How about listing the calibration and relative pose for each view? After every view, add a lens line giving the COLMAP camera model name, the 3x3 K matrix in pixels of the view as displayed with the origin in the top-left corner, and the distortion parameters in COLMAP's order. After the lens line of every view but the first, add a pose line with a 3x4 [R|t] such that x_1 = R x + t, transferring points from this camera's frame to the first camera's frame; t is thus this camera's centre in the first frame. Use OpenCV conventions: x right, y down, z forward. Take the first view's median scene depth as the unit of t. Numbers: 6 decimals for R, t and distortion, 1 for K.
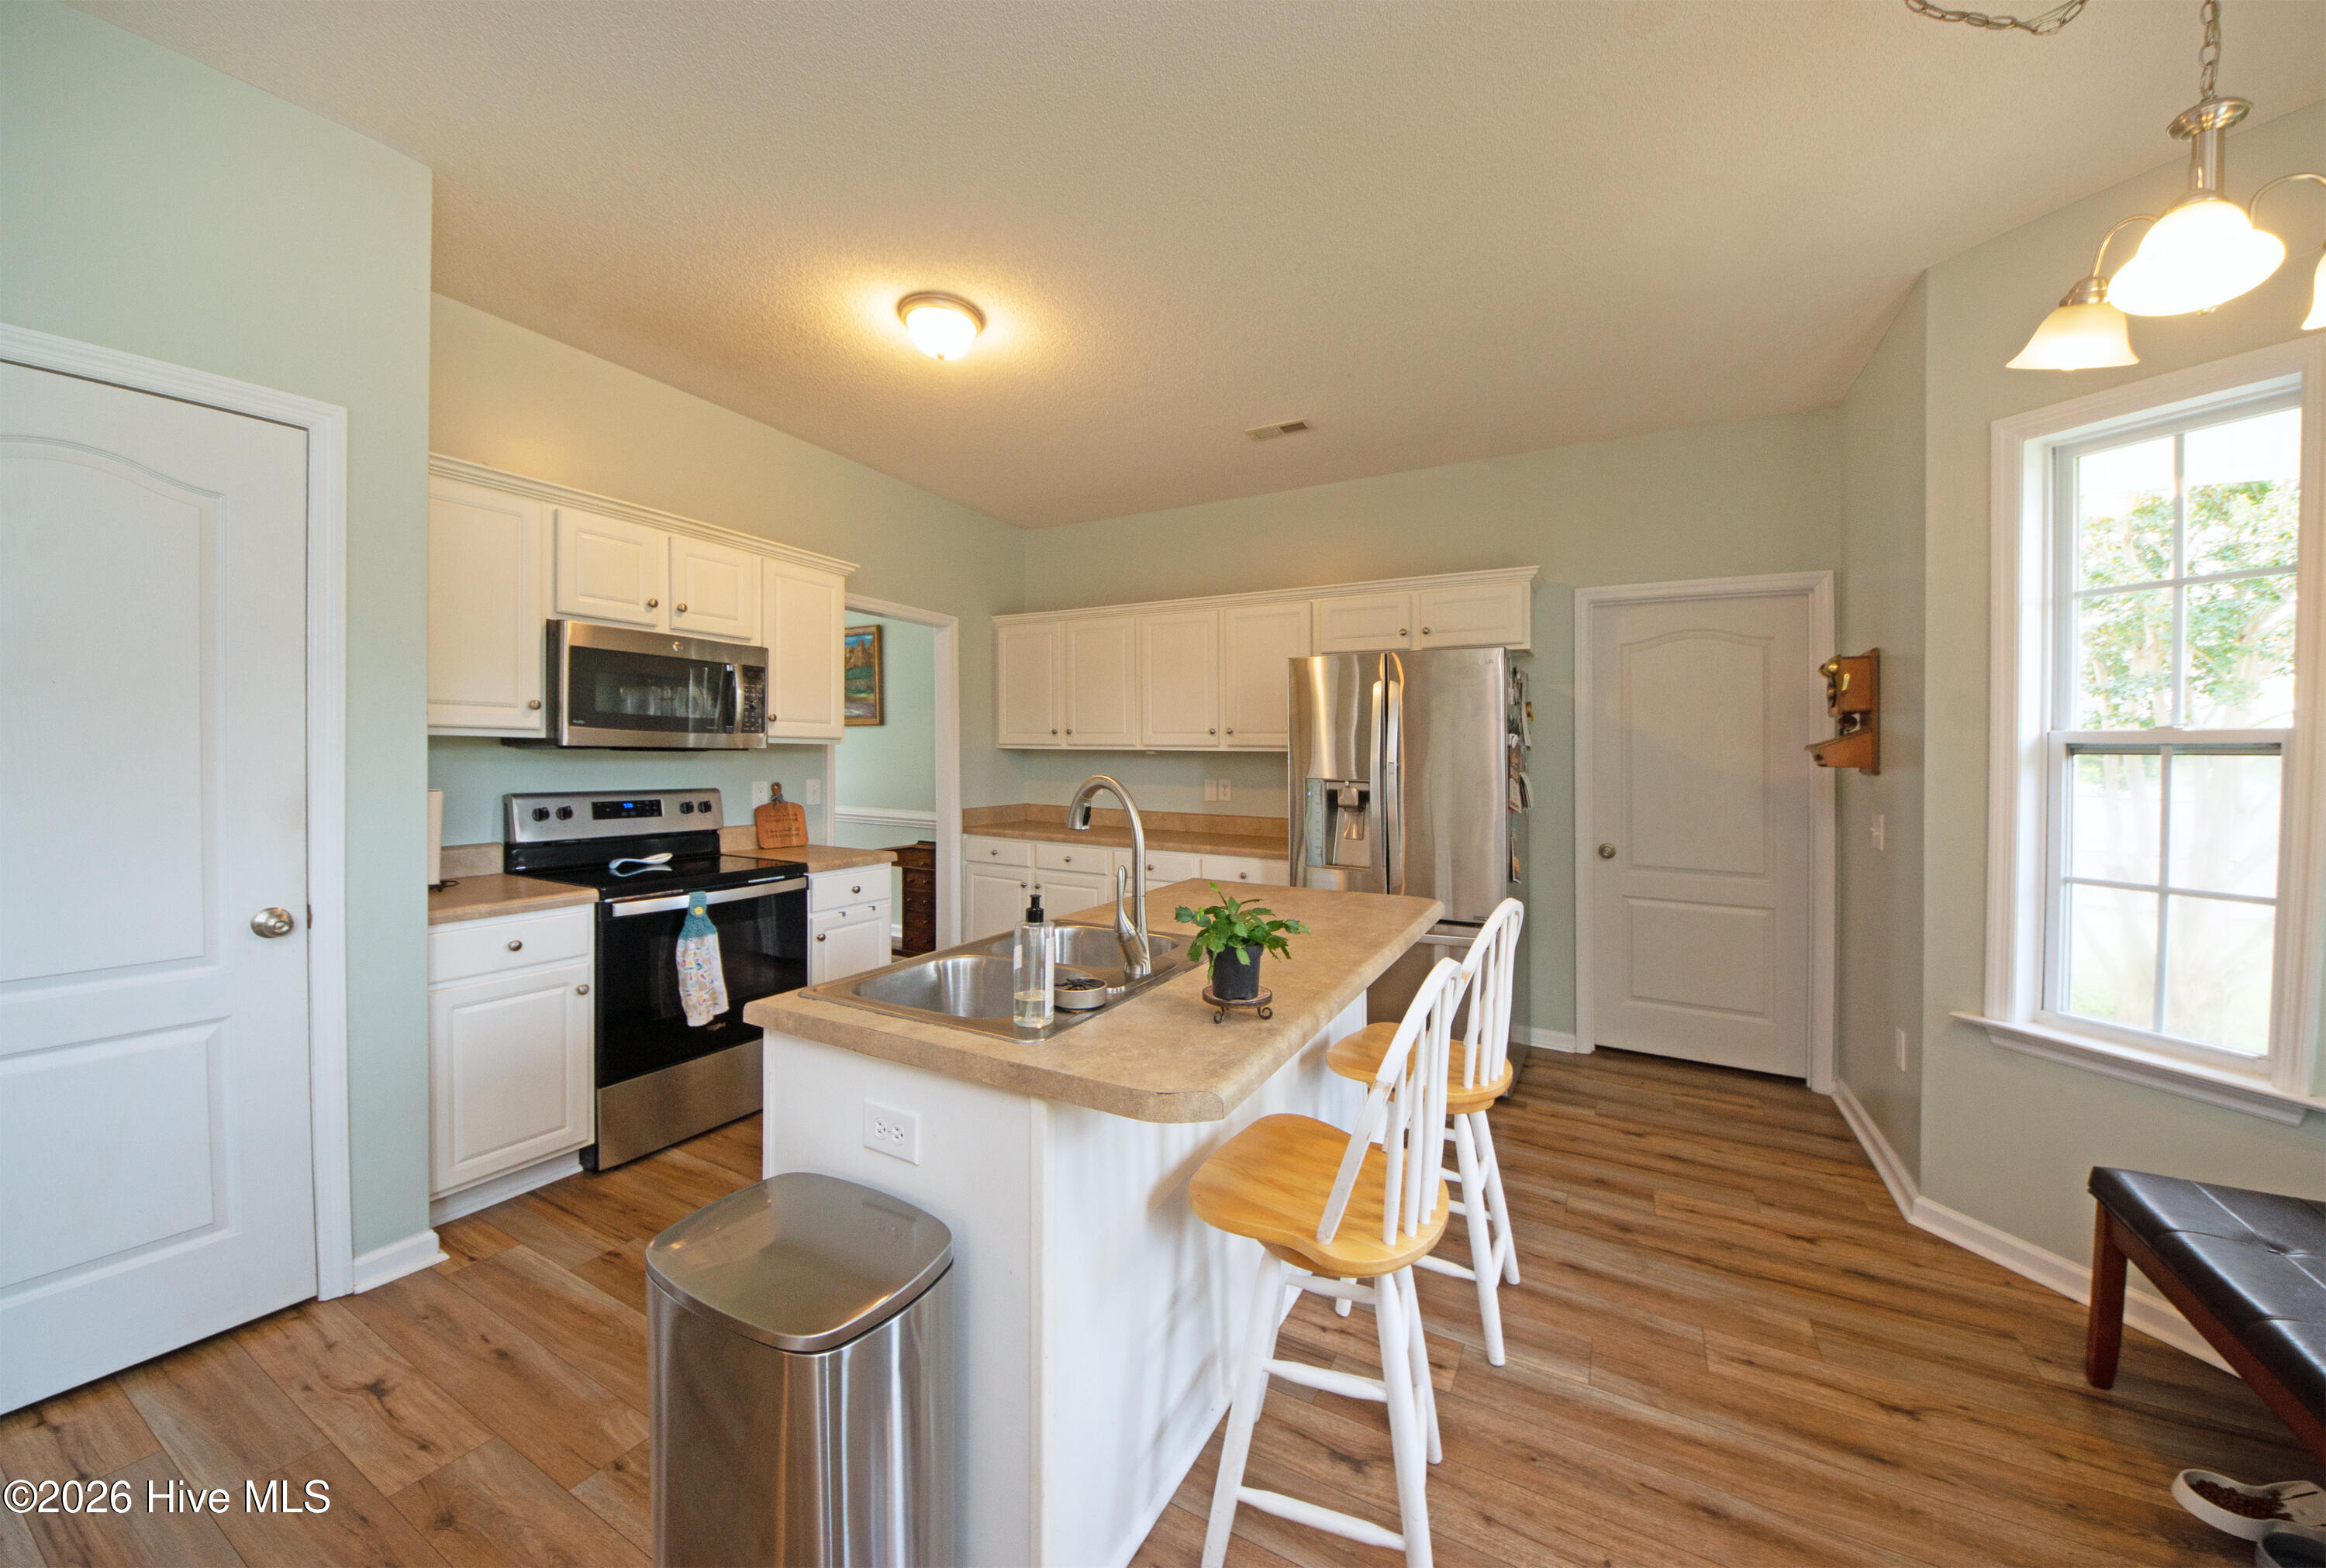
lens RADIAL K [[842.1, 0, 1167.9], [0, 842.1, 815.3], [0, 0, 1]] dist [0.002026, -0.000218]
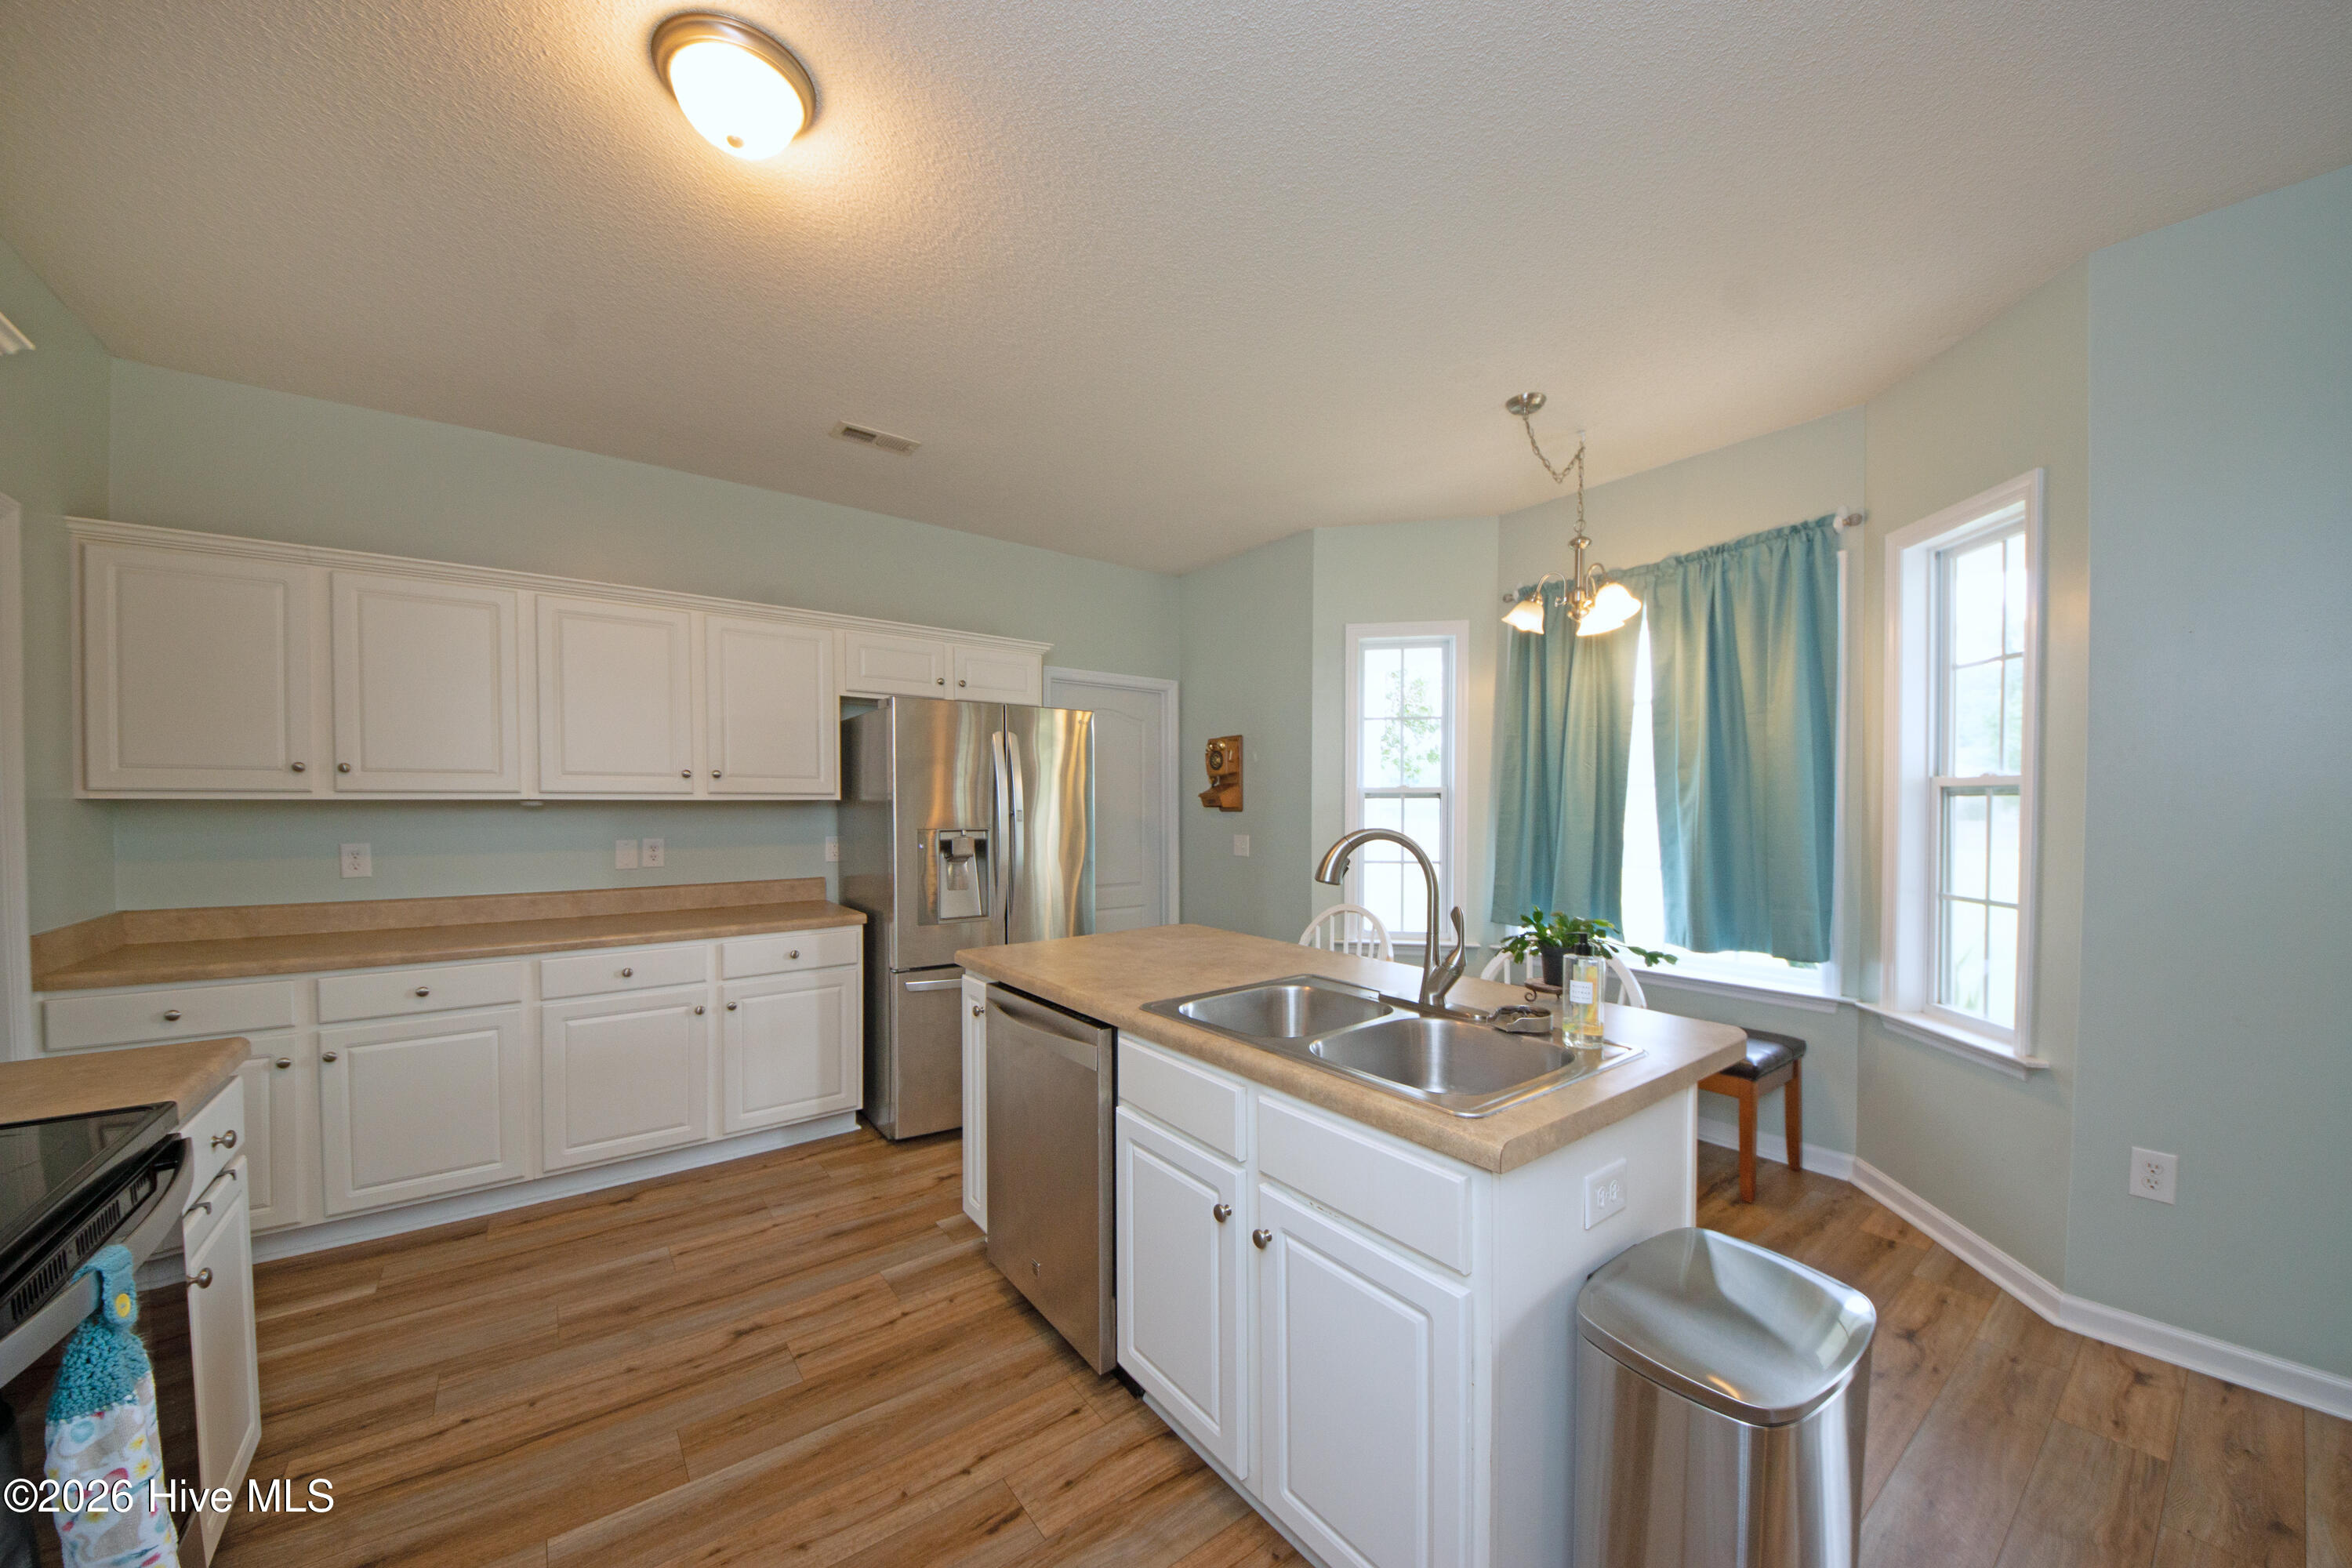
lens RADIAL K [[829.6, 0, 1175.2], [0, 829.6, 822.4], [0, 0, 1]] dist [0.037385, -0.024591]
pose [[0.416691, -0.030345, 0.908542, -0.504579], [0.073835, 0.997270, -0.000555, -0.028461], [-0.906045, 0.067313, 0.417794, 0.347387]]
